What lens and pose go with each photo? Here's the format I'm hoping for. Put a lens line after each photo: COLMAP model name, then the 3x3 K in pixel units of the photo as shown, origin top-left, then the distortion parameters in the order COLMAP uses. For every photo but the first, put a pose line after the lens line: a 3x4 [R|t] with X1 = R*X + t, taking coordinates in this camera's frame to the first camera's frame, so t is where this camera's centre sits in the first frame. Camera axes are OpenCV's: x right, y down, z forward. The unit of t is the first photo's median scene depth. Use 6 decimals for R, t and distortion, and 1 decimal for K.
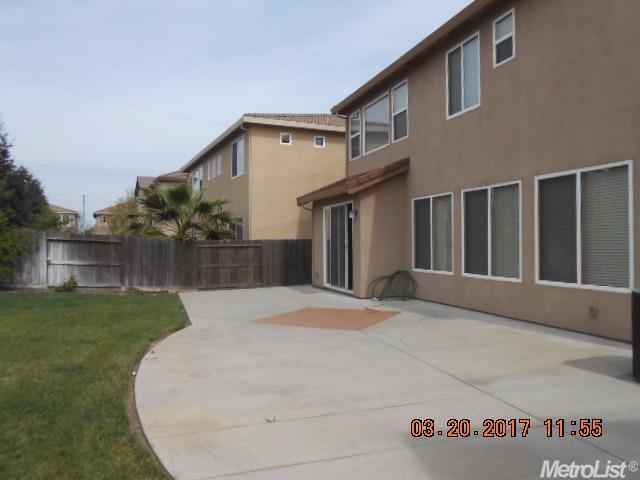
lens RADIAL K [[497.3, 0, 322.4], [0, 497.3, 243.1], [0, 0, 1]] dist [-0.010378, -0.001138]
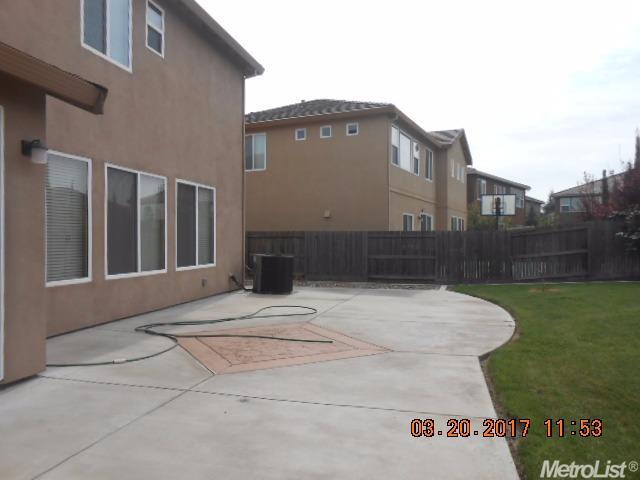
lens RADIAL K [[497.3, 0, 322.4], [0, 497.3, 243.1], [0, 0, 1]] dist [-0.010378, -0.001138]
pose [[-0.850747, 0.003983, 0.525561, -0.419562], [0.008689, 0.999941, 0.006487, 0.011170], [-0.525504, 0.010085, -0.850731, 1.618197]]
